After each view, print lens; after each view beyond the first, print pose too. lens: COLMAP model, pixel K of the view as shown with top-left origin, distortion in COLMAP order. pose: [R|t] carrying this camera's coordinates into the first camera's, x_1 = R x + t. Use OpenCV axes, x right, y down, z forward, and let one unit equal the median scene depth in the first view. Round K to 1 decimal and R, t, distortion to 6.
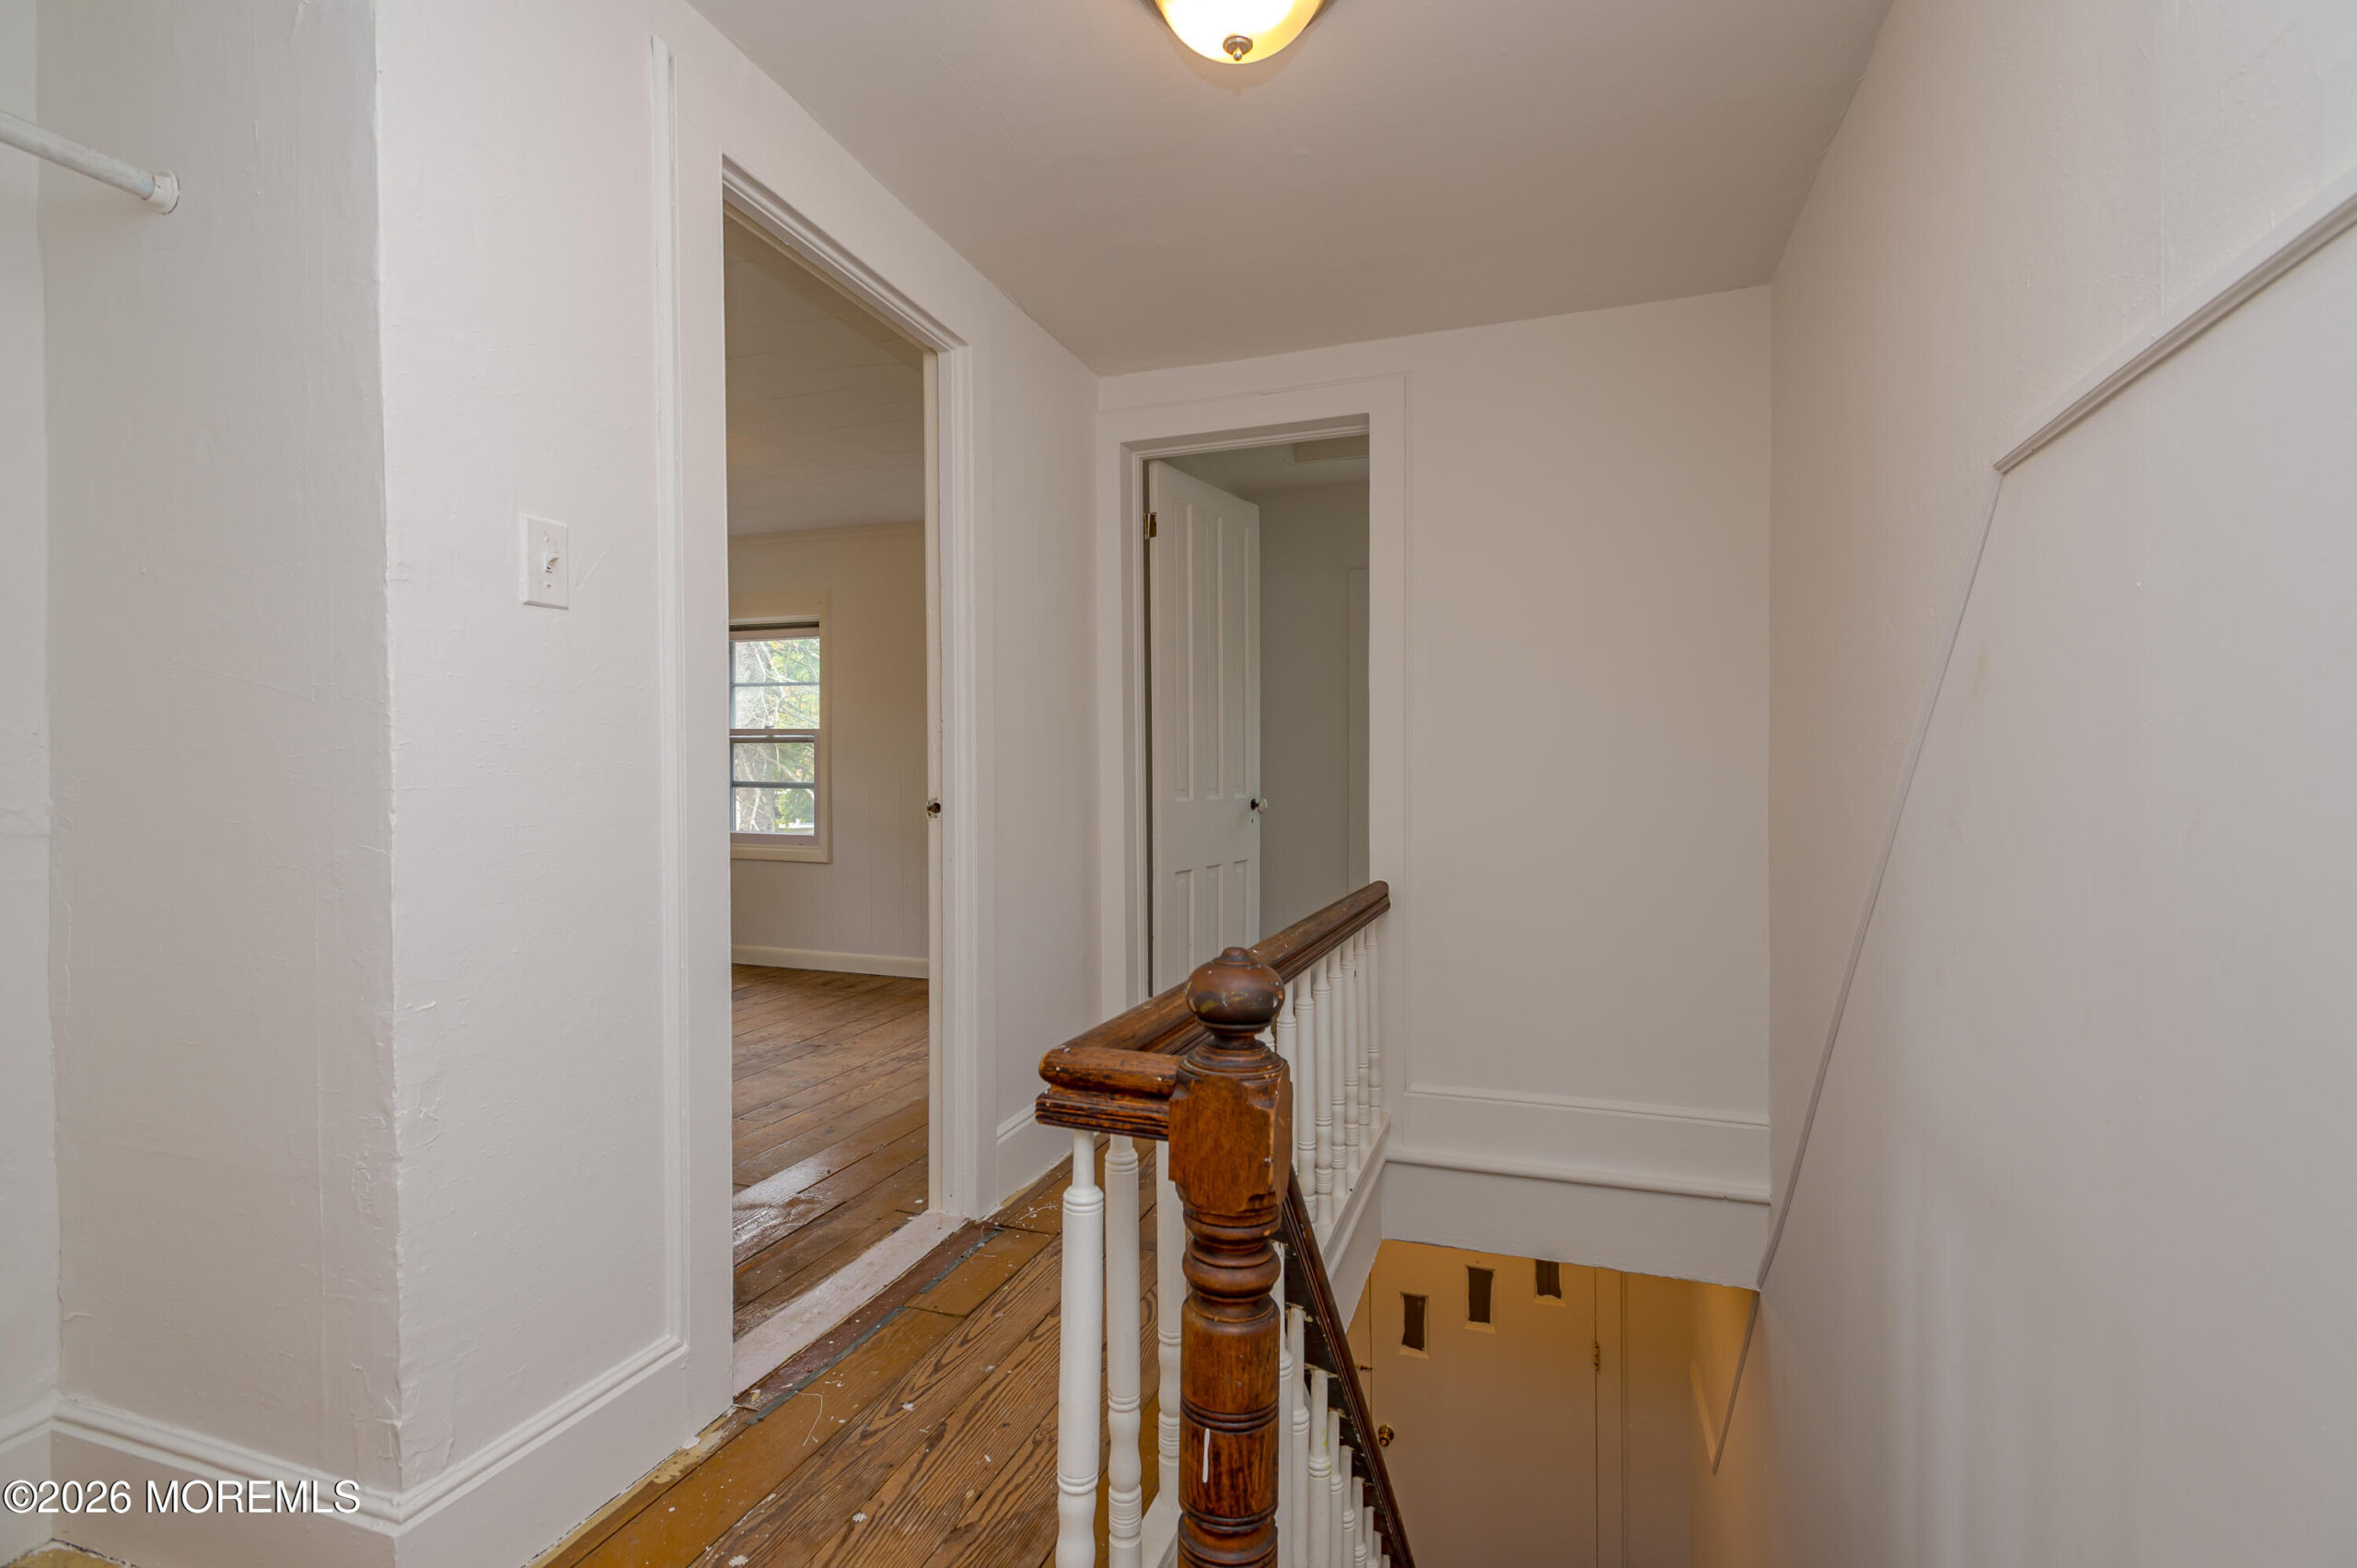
lens RADIAL K [[1084.4, 0, 1178.5], [0, 1084.4, 784.0], [0, 0, 1]] dist [0.010082, -0.000599]
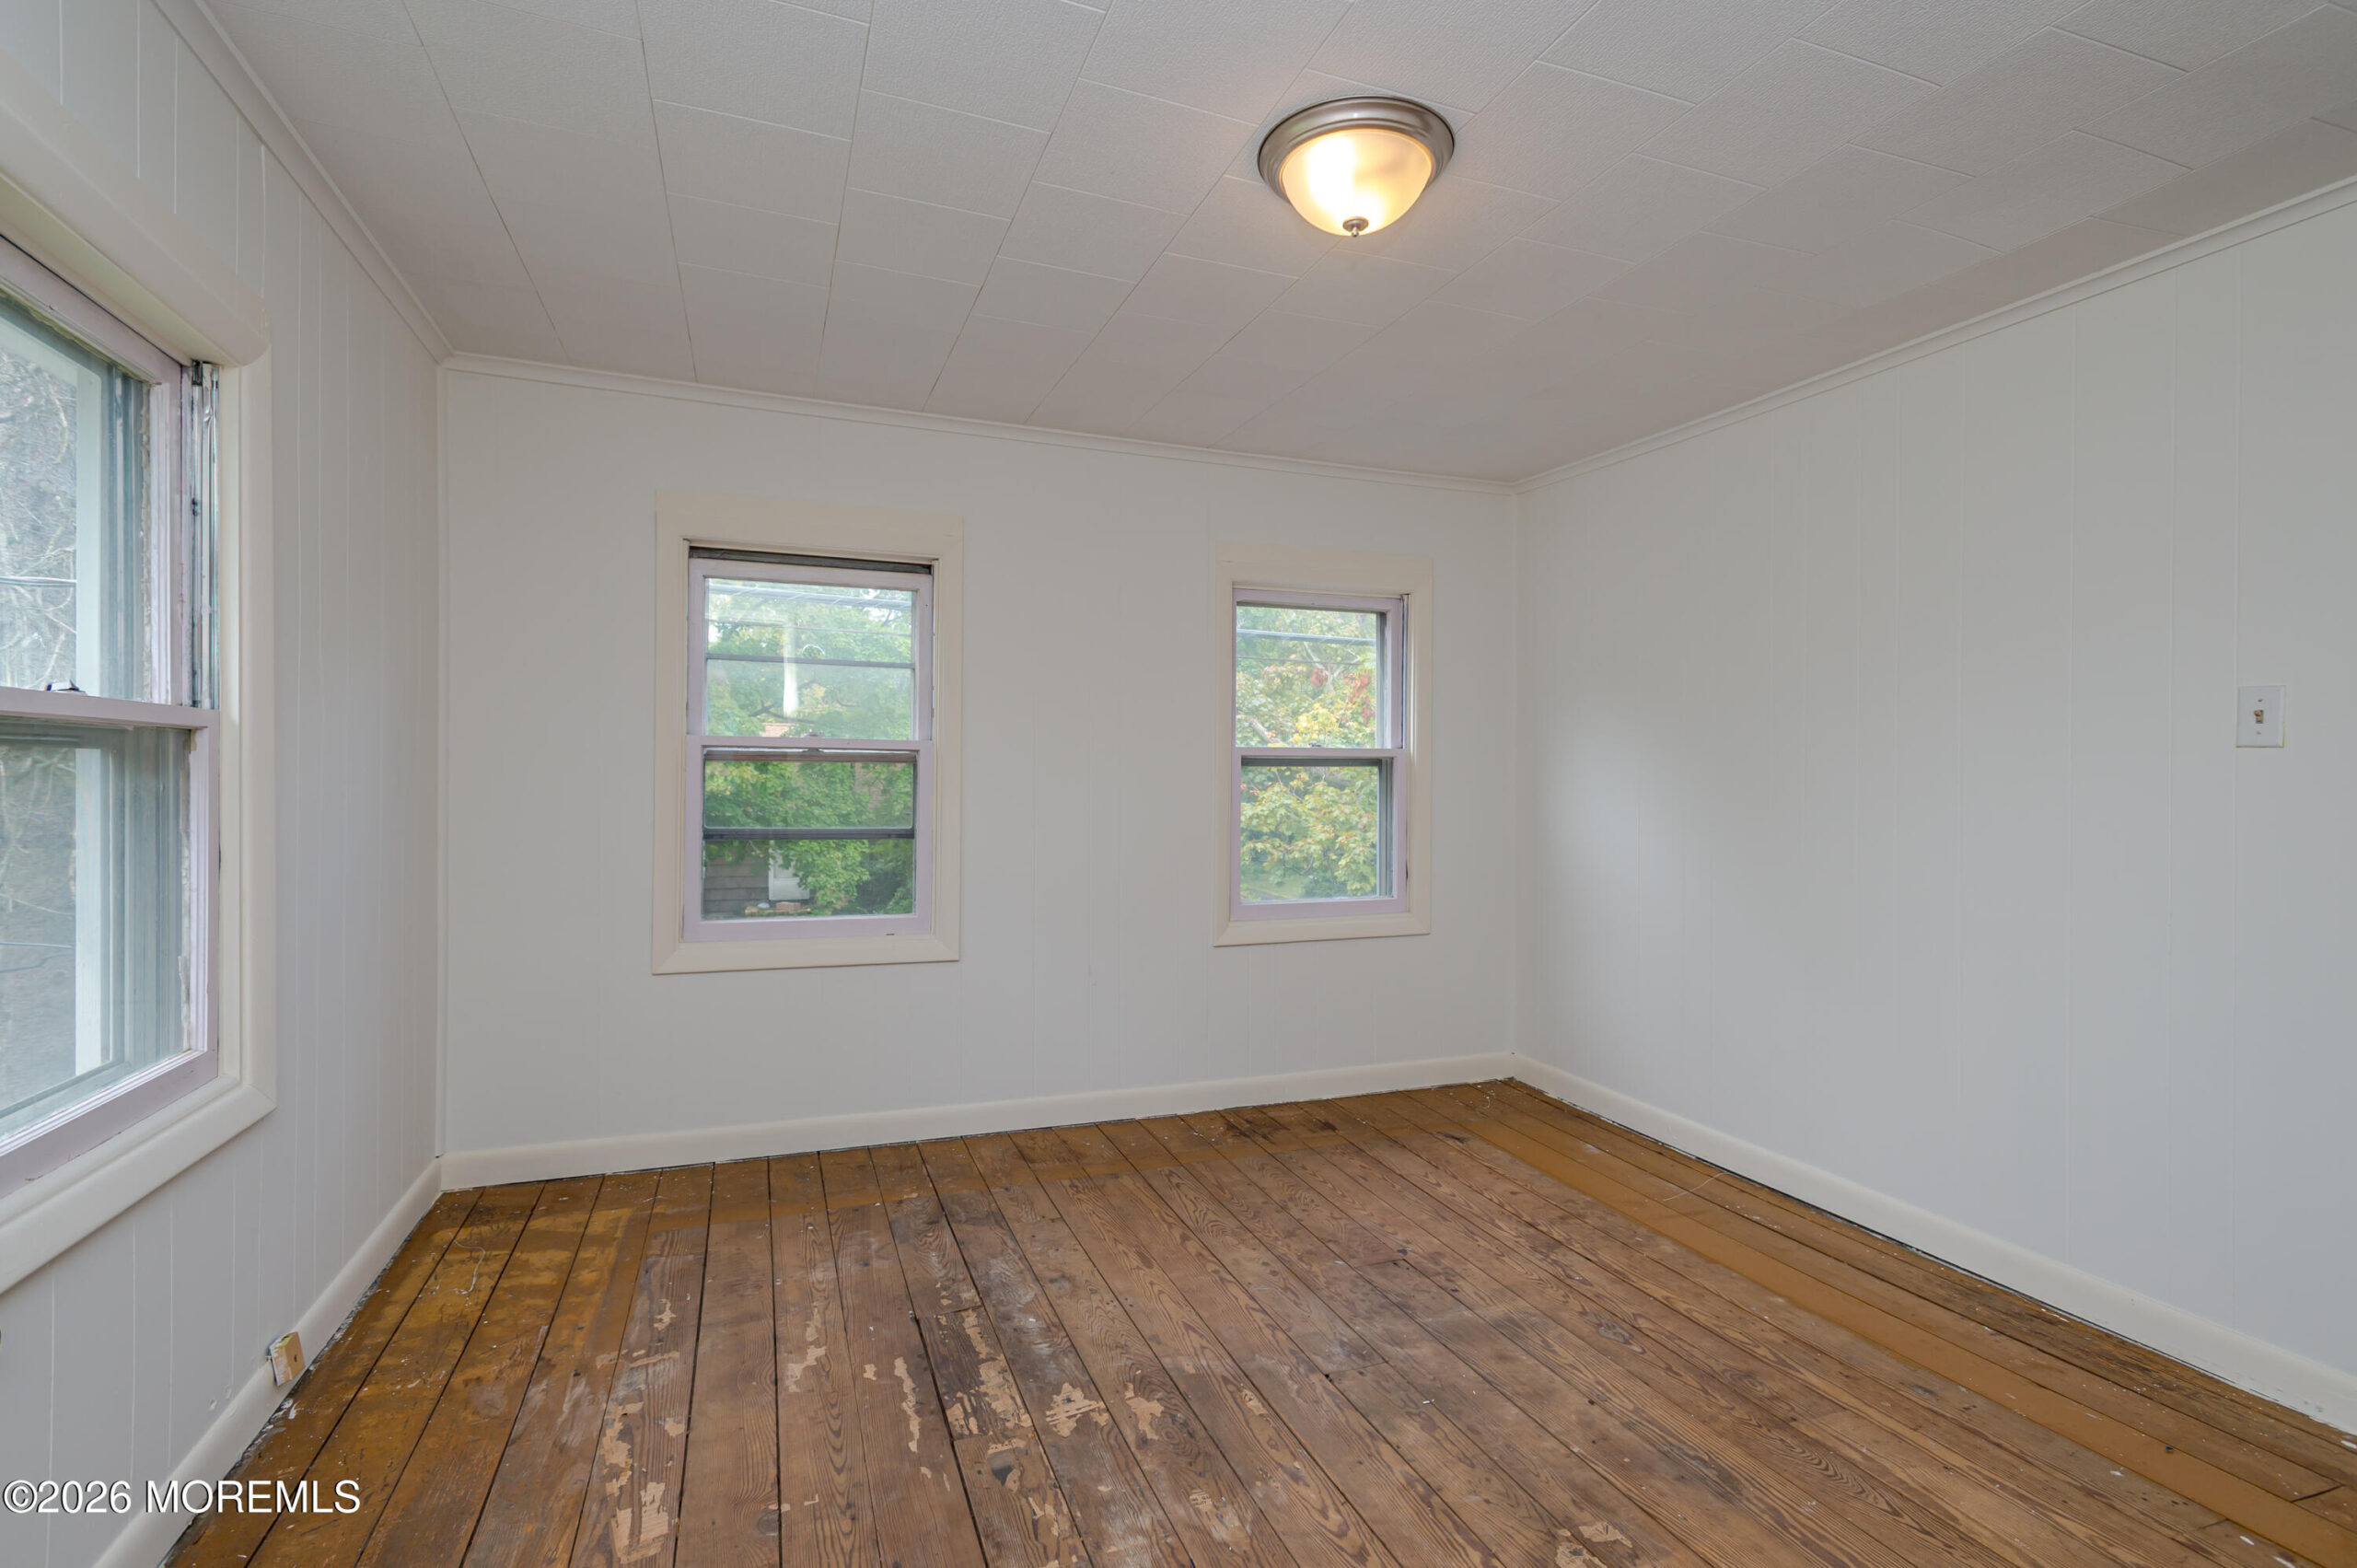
lens RADIAL K [[1084.4, 0, 1178.5], [0, 1084.4, 784.0], [0, 0, 1]] dist [0.010082, -0.000599]
pose [[0.759445, 0.002768, 0.650566, -0.614505], [-0.004750, 0.999988, 0.001291, -0.027262], [-0.650555, -0.004070, 0.759449, 0.441416]]
